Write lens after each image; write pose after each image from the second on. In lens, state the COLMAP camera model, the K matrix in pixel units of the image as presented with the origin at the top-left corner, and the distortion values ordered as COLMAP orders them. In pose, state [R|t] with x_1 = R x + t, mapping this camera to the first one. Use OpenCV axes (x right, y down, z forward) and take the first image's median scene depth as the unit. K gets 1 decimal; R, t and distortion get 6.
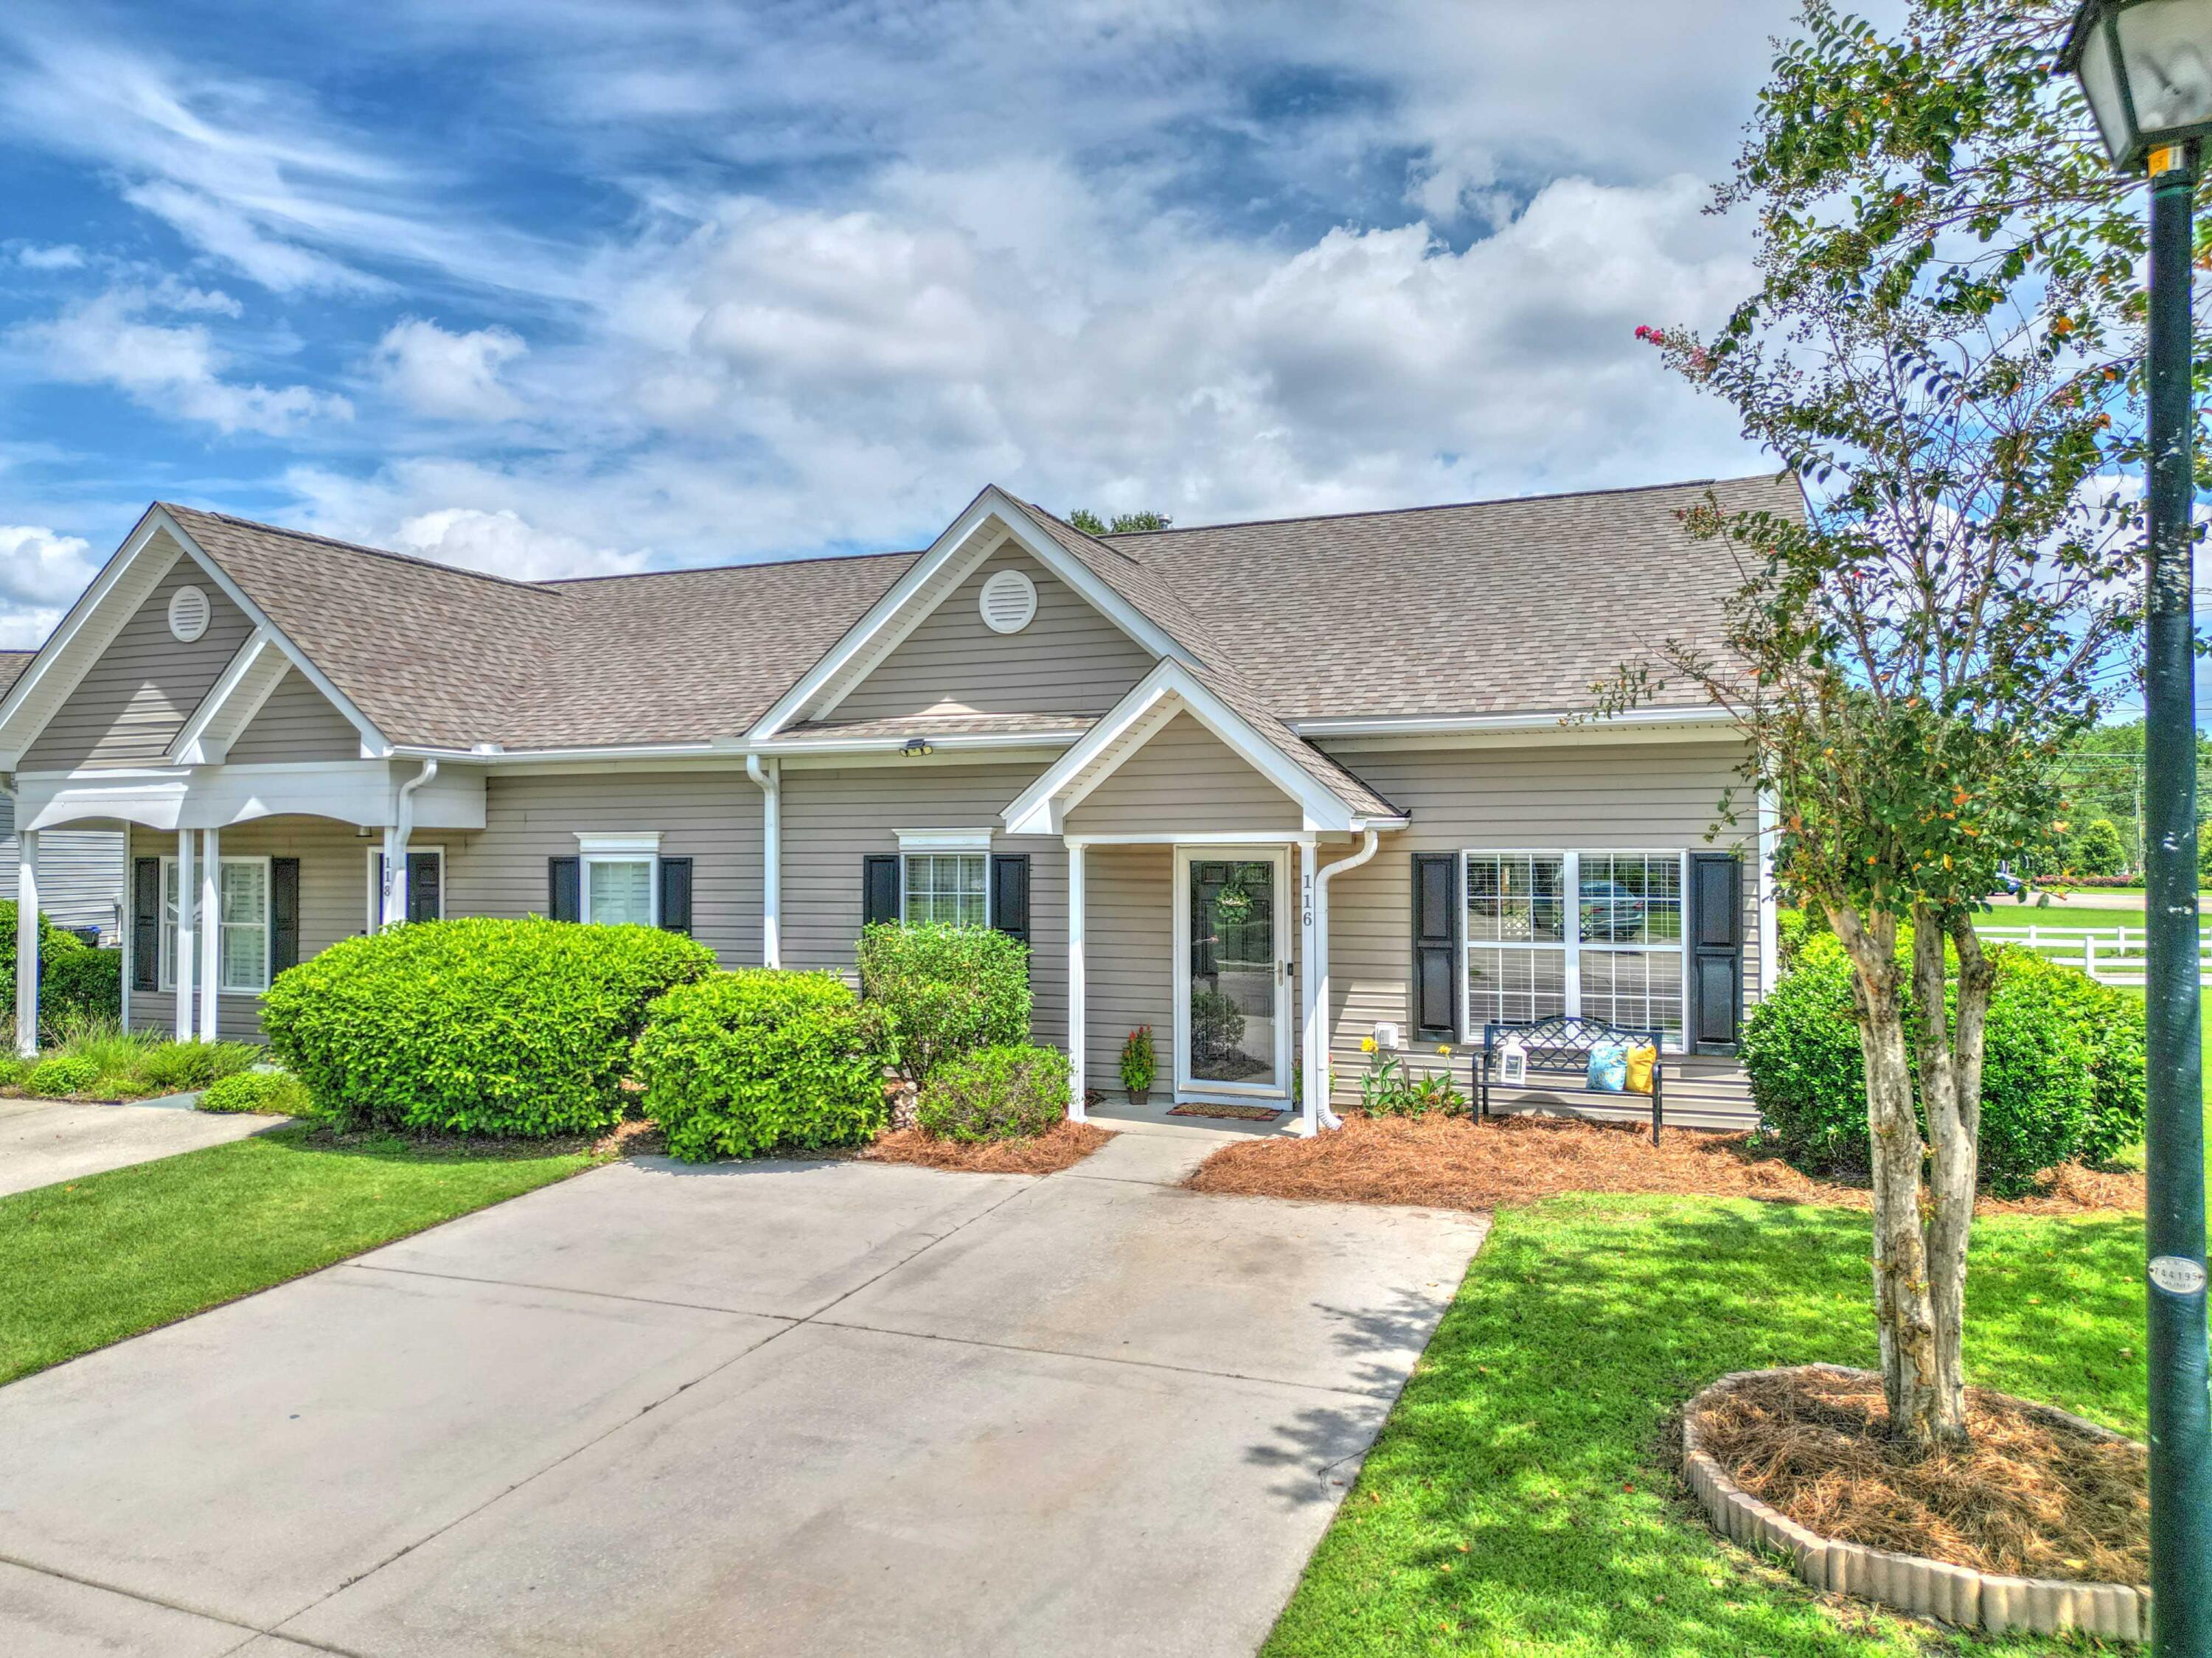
lens RADIAL K [[1526.8, 0, 1089.7], [0, 1526.8, 830.7], [0, 0, 1]] dist [0.061748, -0.055447]
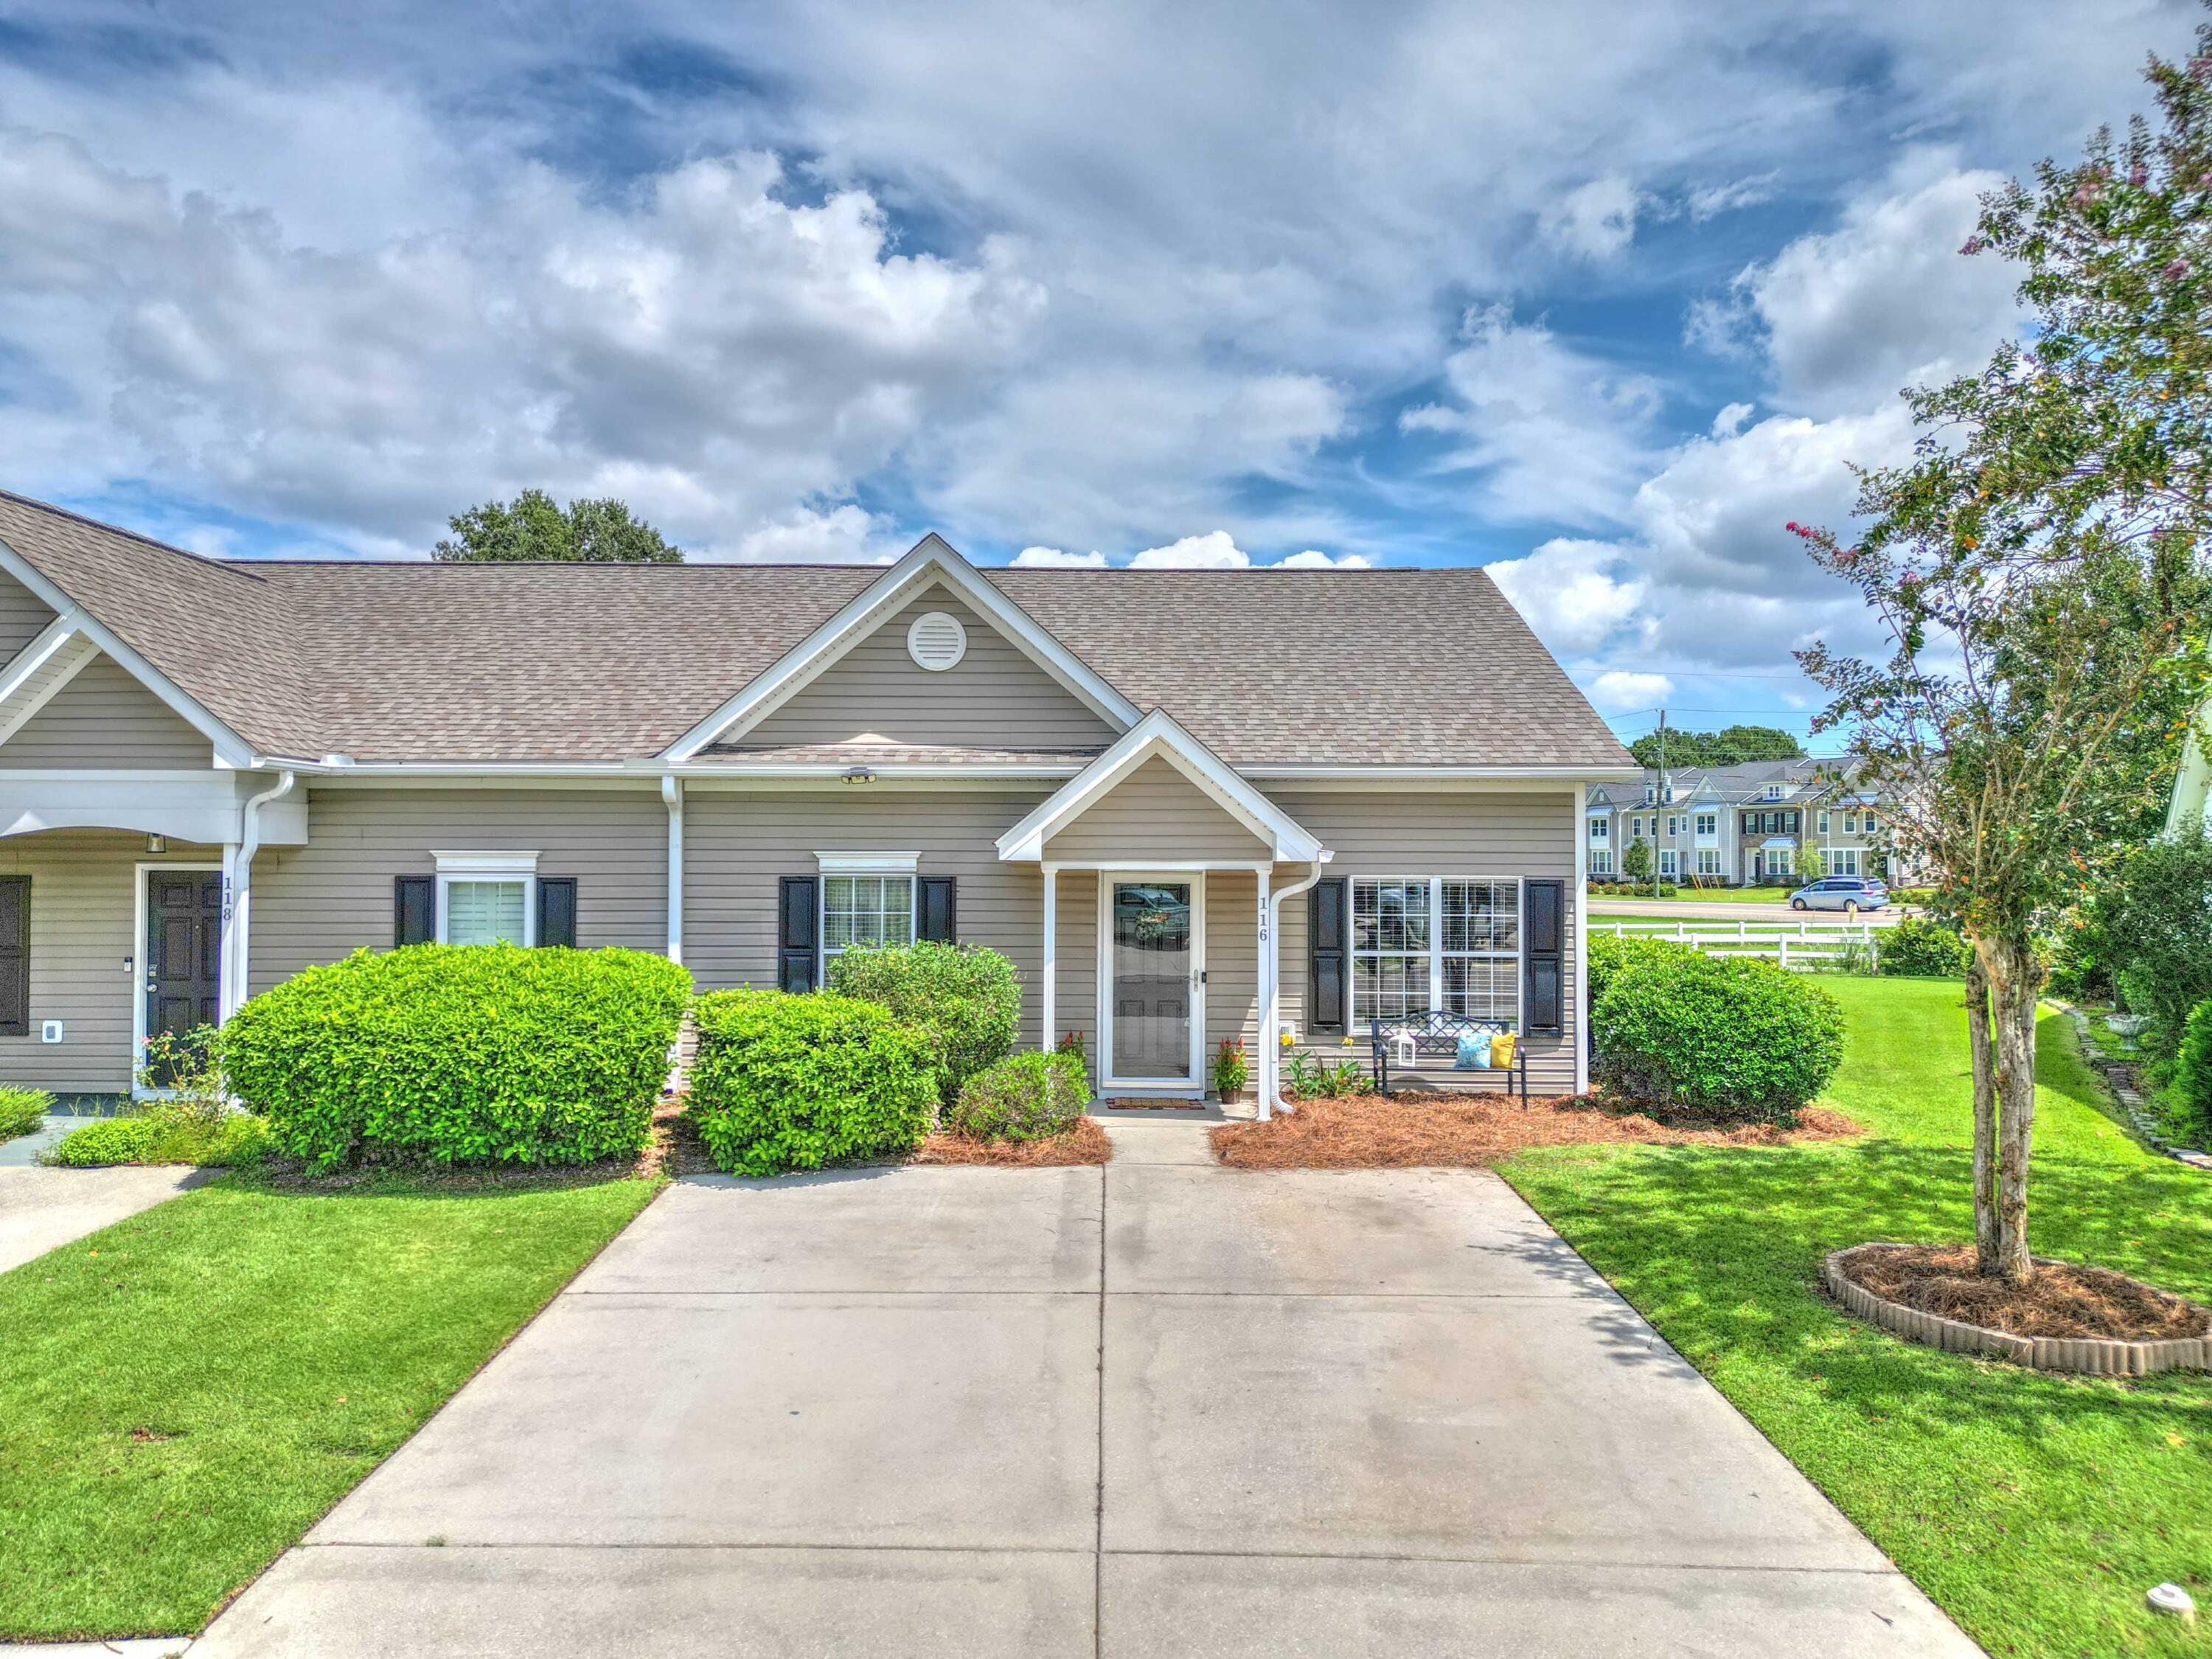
lens RADIAL K [[1526.9, 0, 1089.7], [0, 1526.9, 831.2], [0, 0, 1]] dist [0.061748, -0.055447]
pose [[0.929186, 0.011975, 0.369419, -0.413162], [-0.011773, 0.999927, -0.002802, -0.017257], [-0.369426, -0.001745, 0.929259, -0.046396]]
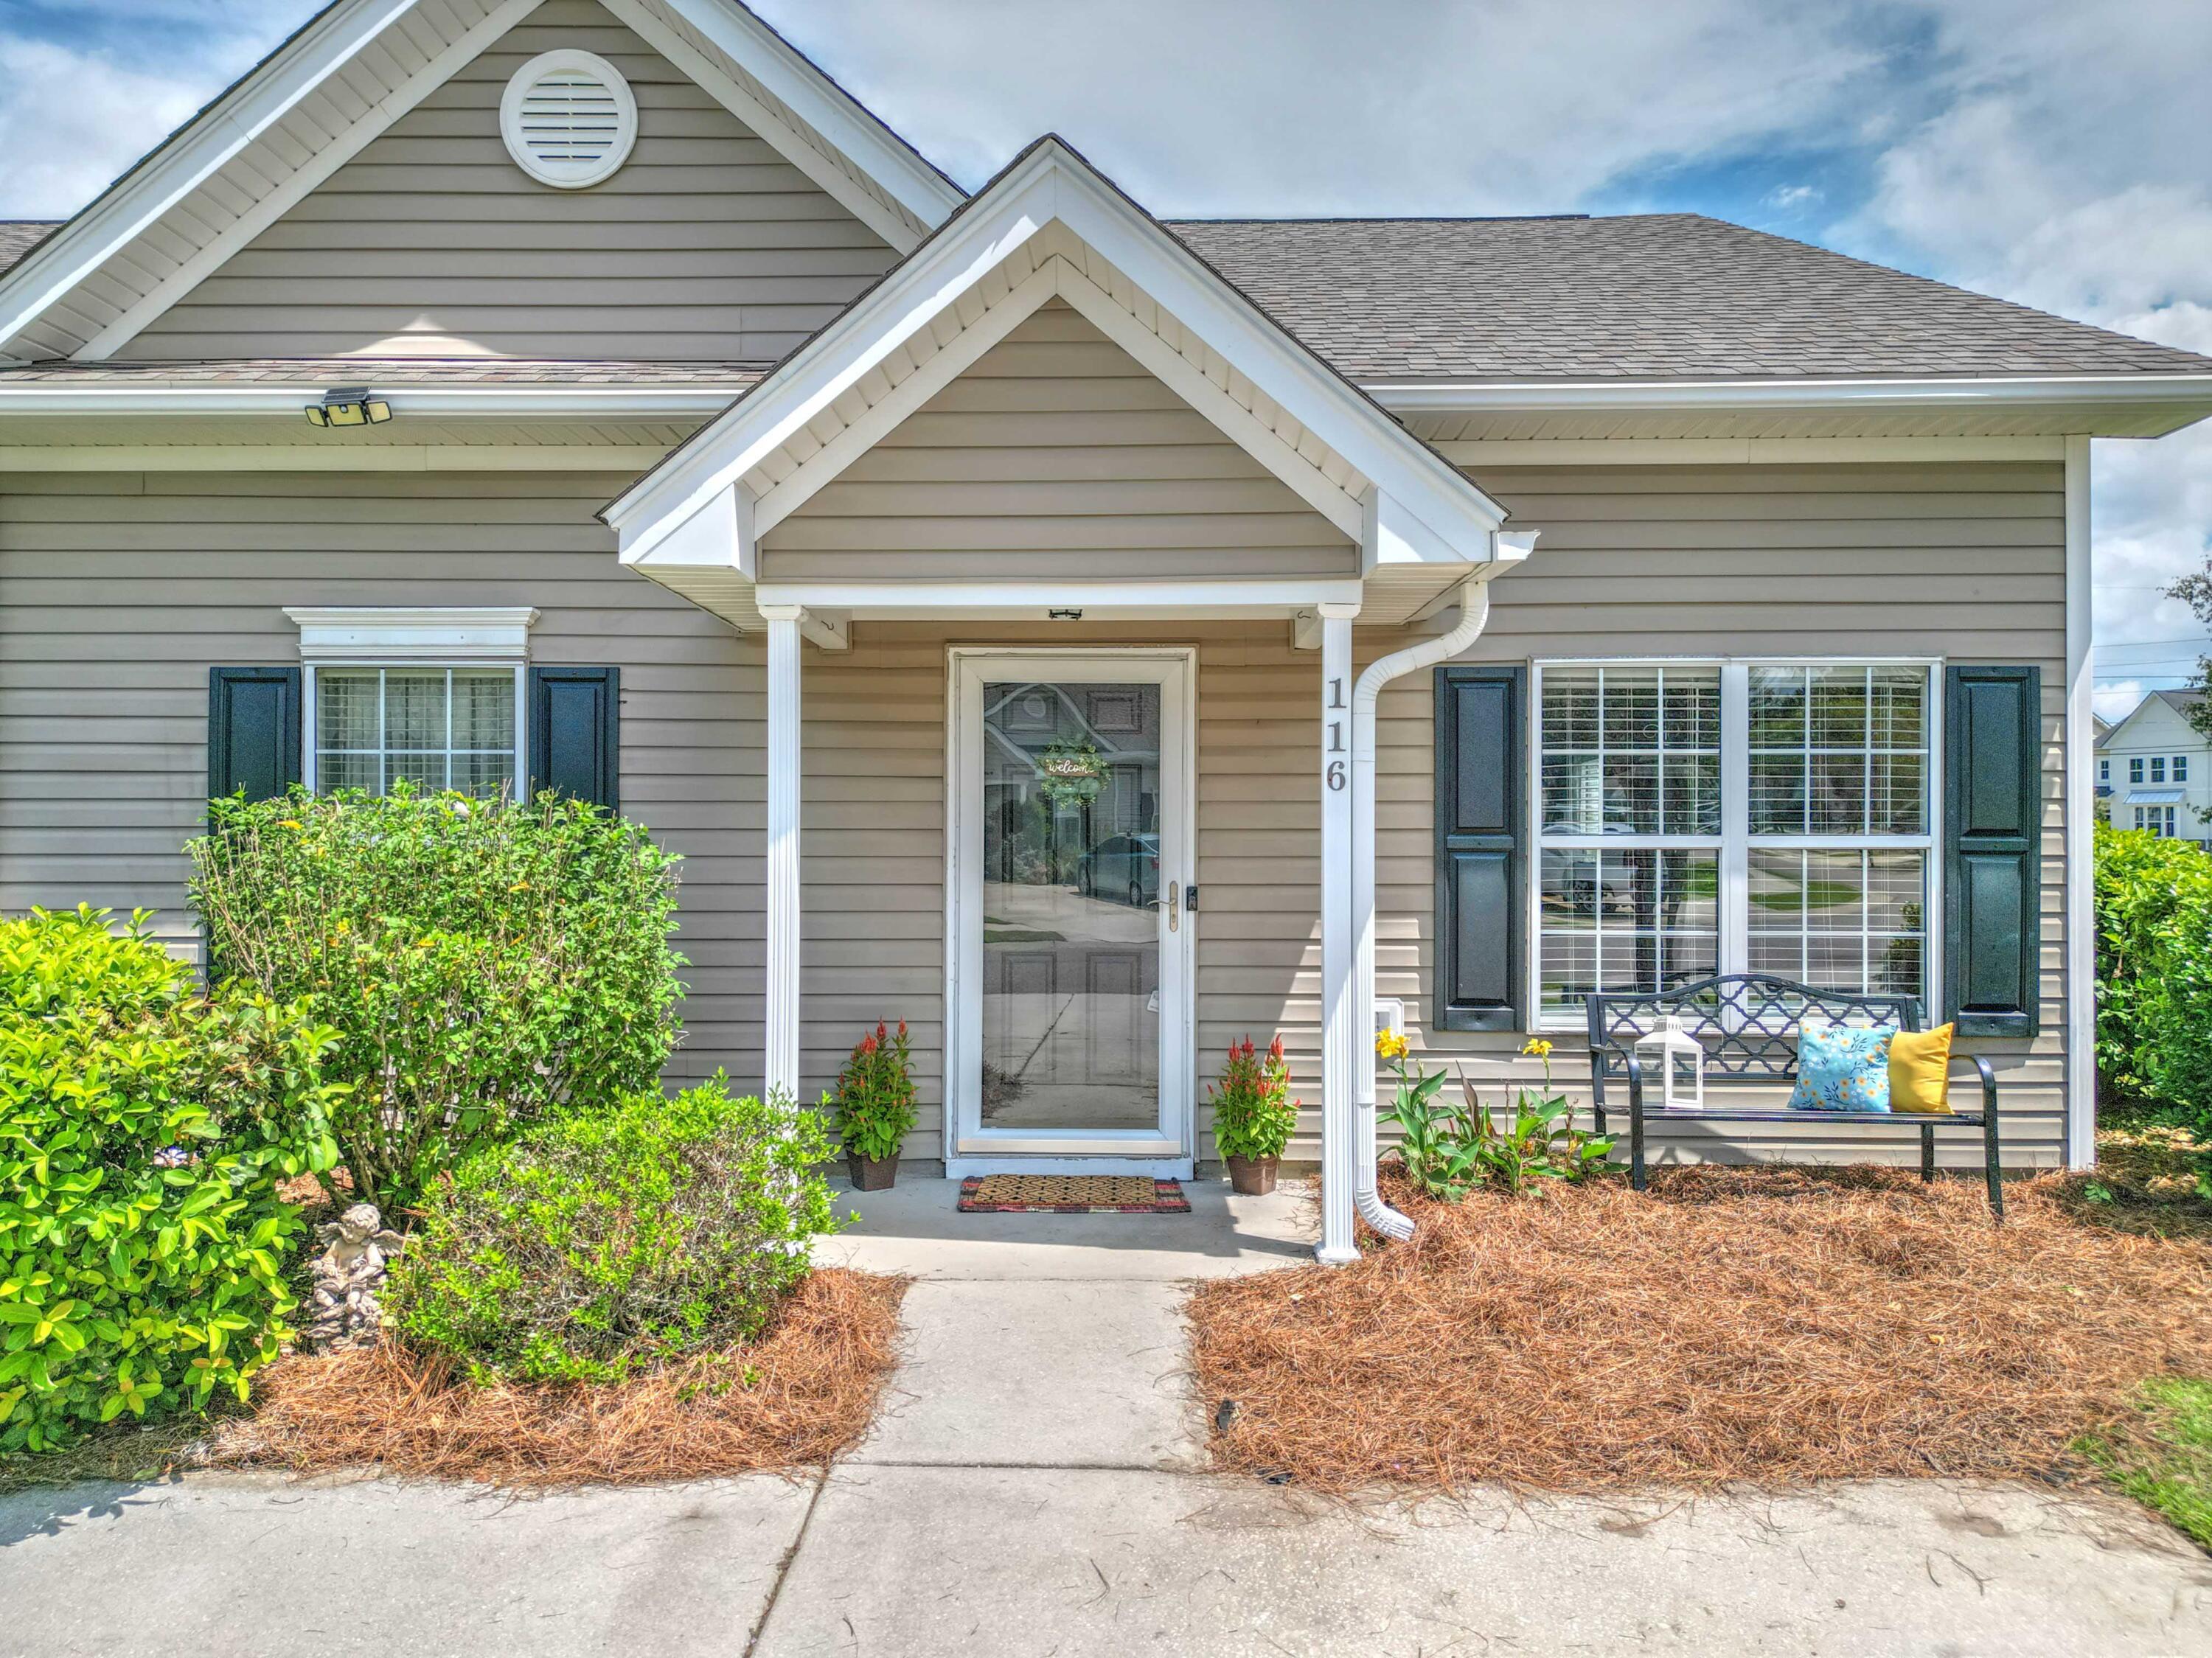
lens RADIAL K [[1572.1, 0, 1106.0], [0, 1572.1, 829.0], [0, 0, 1]] dist [0.060611, -0.068738]
pose [[0.932630, 0.004081, 0.360811, -0.088145], [-0.008951, 0.999890, 0.011826, 0.068008], [-0.360723, -0.014259, 0.932564, 0.581136]]
